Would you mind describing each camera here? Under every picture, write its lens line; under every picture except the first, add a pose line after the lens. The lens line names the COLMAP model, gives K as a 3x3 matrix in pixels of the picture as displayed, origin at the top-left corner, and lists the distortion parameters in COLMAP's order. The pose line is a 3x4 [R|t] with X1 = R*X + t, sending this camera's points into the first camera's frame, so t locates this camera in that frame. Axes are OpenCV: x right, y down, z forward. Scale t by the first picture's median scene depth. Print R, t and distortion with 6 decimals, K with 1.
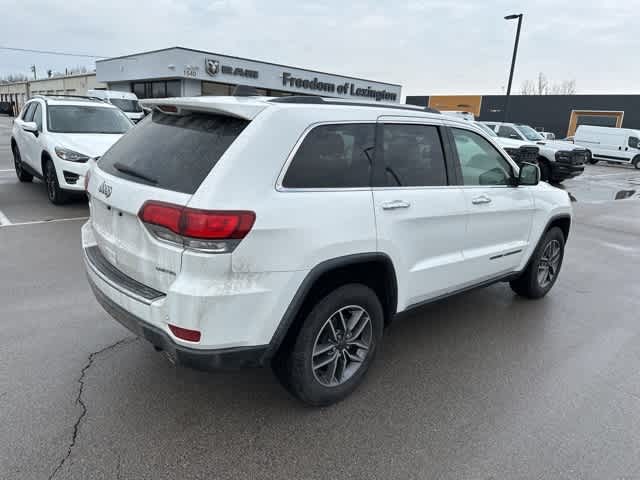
lens RADIAL K [[449.3, 0, 321.9], [0, 449.3, 245.6], [0, 0, 1]] dist [0.037072, -0.040344]
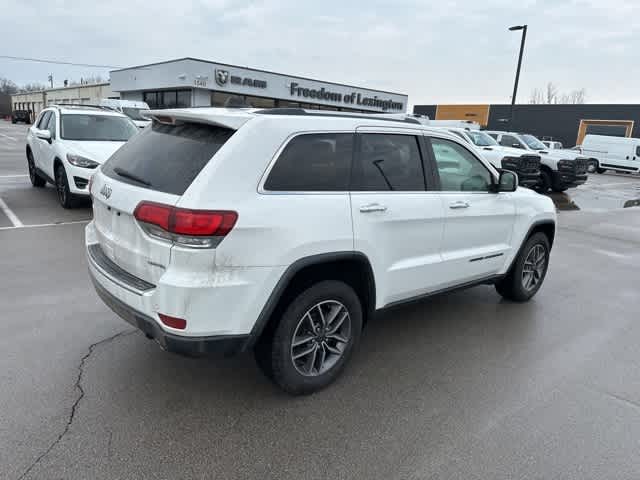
lens RADIAL K [[449.3, 0, 318.7], [0, 449.3, 239.9], [0, 0, 1]] dist [0.037072, -0.040344]
pose [[0.999631, 0.009235, -0.025565, 0.054133], [-0.009980, 0.999525, -0.029151, 0.016458], [0.025283, 0.029396, 0.999248, -0.066913]]
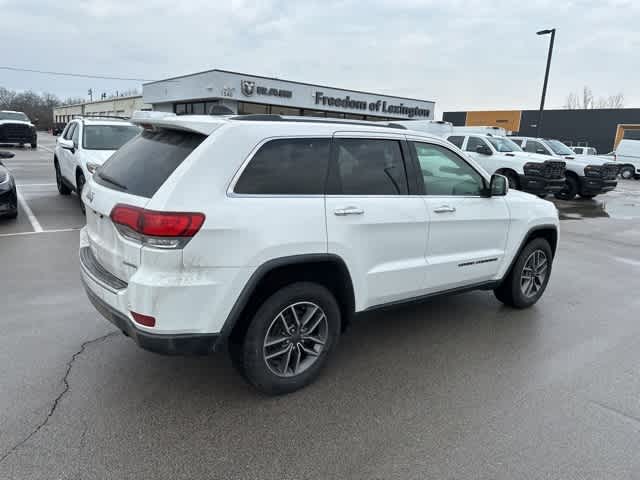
lens RADIAL K [[449.3, 0, 319.9], [0, 449.3, 240.6], [0, 0, 1]] dist [0.037072, -0.040344]
pose [[0.995928, 0.011659, -0.089400, 0.165967], [-0.015733, 0.998863, -0.044997, 0.027078], [0.088773, 0.046221, 0.994979, -0.076770]]
